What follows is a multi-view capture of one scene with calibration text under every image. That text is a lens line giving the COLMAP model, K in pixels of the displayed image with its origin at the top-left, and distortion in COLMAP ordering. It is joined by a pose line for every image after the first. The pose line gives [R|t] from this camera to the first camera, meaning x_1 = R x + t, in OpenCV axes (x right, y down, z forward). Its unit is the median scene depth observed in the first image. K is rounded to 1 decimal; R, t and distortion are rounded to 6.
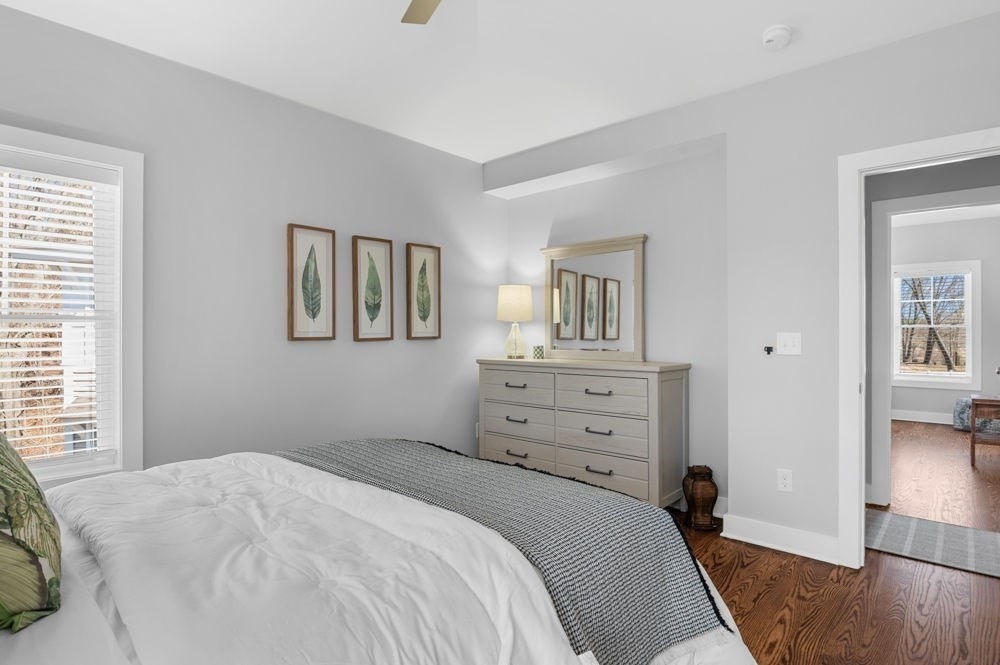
lens RADIAL K [[513.6, 0, 499.6], [0, 513.6, 330.3], [0, 0, 1]] dist [-0.020833, -0.001055]
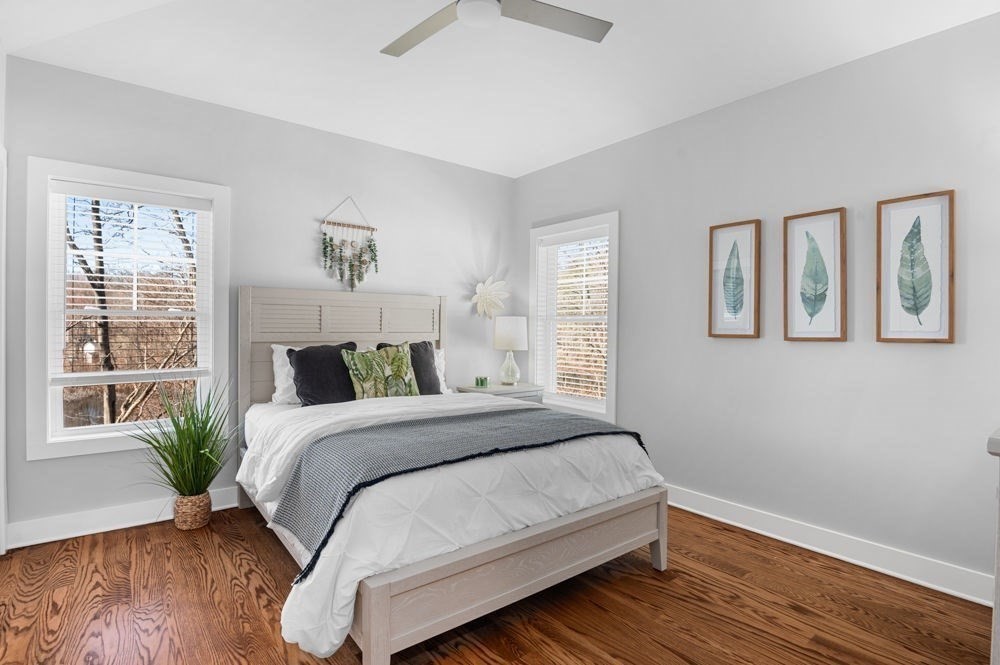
lens RADIAL K [[513.6, 0, 500.4], [0, 513.6, 329.3], [0, 0, 1]] dist [-0.020833, -0.001055]
pose [[-0.196697, 0.012148, -0.980389, 0.625763], [-0.002469, 0.999914, 0.012885, -0.006858], [0.980461, 0.004955, -0.196650, 0.674760]]
